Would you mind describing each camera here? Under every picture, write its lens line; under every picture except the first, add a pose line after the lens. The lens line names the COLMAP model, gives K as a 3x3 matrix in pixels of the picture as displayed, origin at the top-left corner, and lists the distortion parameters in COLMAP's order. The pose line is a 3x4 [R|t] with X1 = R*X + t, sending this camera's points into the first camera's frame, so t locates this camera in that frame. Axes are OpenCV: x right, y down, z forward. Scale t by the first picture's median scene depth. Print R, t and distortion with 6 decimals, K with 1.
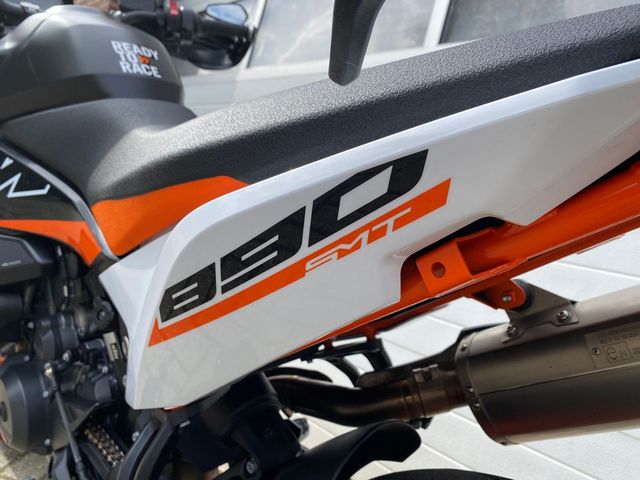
lens RADIAL K [[482.5, 0, 320.0], [0, 482.5, 240.0], [0, 0, 1]] dist [0.003666, -0.010146]
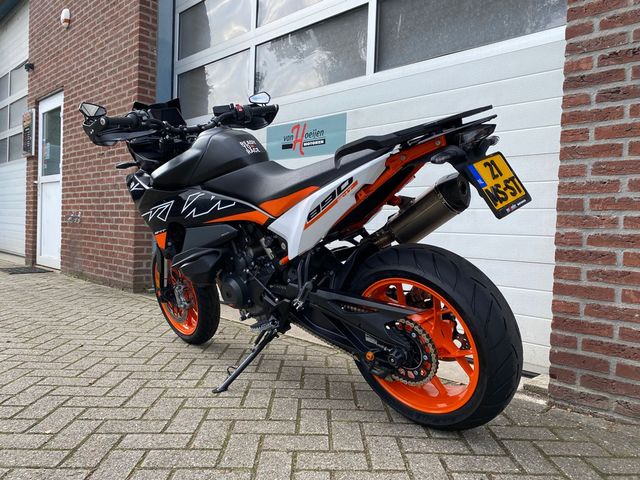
lens RADIAL K [[482.5, 0, 320.0], [0, 482.5, 240.0], [0, 0, 1]] dist [0.003666, -0.010146]
pose [[0.973838, -0.226602, -0.017080, -0.122220], [0.227195, 0.972439, 0.052387, 0.085753], [0.004738, -0.054897, 0.998481, -2.352933]]
